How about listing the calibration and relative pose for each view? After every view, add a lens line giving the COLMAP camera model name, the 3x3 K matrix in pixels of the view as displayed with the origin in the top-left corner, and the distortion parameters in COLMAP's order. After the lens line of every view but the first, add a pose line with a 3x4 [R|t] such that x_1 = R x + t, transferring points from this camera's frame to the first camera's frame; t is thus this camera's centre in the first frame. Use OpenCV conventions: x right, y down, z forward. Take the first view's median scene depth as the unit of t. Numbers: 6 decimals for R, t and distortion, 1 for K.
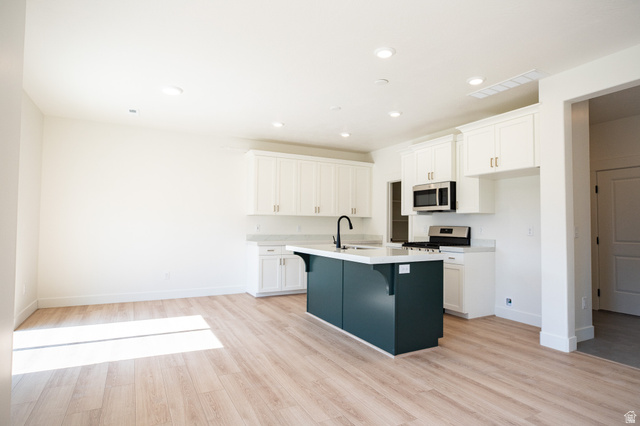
lens RADIAL K [[362.4, 0, 320.7], [0, 362.4, 215.0], [0, 0, 1]] dist [-0.019863, 0.004612]
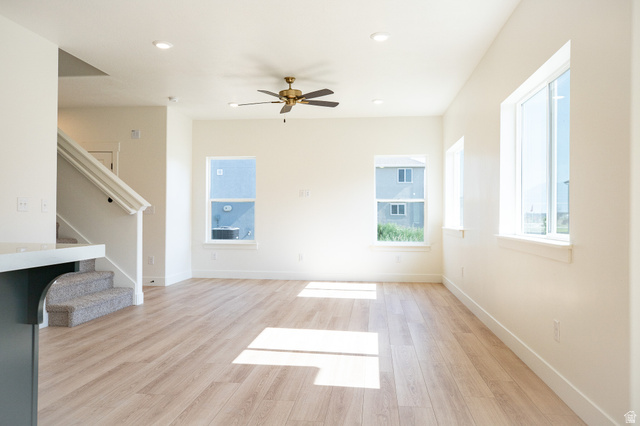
lens RADIAL K [[458.6, 0, 319.1], [0, 458.6, 213.7], [0, 0, 1]] dist [0.007878, 0.001315]
pose [[-0.820554, -0.008643, 0.571503, -0.490855], [-0.027200, 0.999343, -0.023939, 0.070268], [-0.570921, -0.035188, -0.820251, 1.287874]]
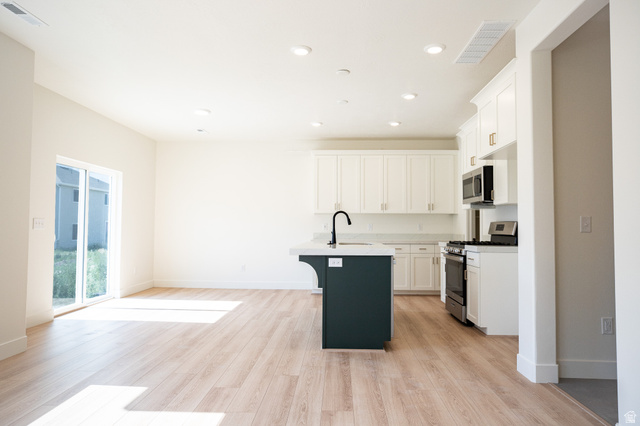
lens RADIAL K [[408.8, 0, 318.9], [0, 408.8, 213.2], [0, 0, 1]] dist [-0.007454, -0.003035]
pose [[0.854002, -0.023258, -0.519750, 0.769653], [0.017672, 0.999721, -0.015699, 0.031222], [0.519970, 0.004222, 0.854174, 0.026809]]
